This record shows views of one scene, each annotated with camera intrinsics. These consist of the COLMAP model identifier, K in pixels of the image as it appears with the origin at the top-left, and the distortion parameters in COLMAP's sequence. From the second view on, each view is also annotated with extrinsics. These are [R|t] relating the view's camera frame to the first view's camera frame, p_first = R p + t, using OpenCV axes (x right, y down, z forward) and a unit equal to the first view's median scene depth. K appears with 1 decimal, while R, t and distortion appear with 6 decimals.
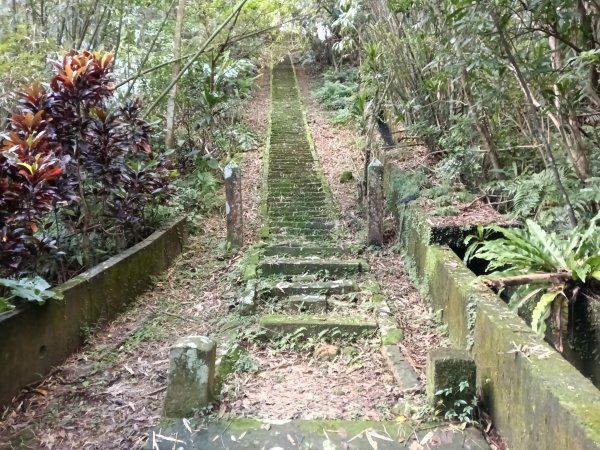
lens RADIAL K [[548.5, 0, 300.4], [0, 548.5, 225.0], [0, 0, 1]] dist [0.052517, 0.001988]
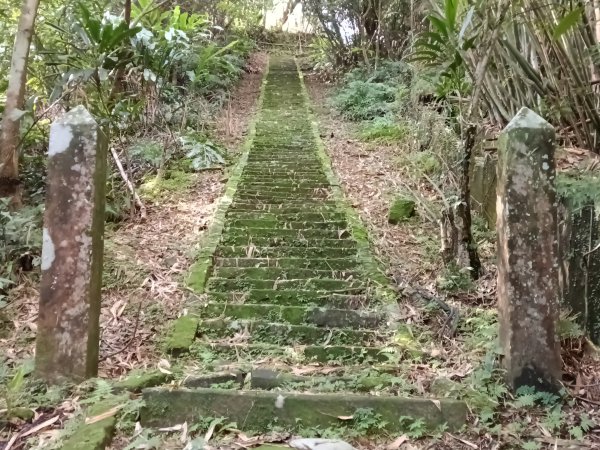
lens RADIAL K [[548.5, 0, 299.8], [0, 548.5, 226.8], [0, 0, 1]] dist [0.052517, 0.001988]
pose [[0.999355, 0.020438, -0.029535, 0.013849], [-0.025322, 0.984098, -0.175812, 0.005974], [0.025472, 0.176446, 0.983981, 0.570816]]
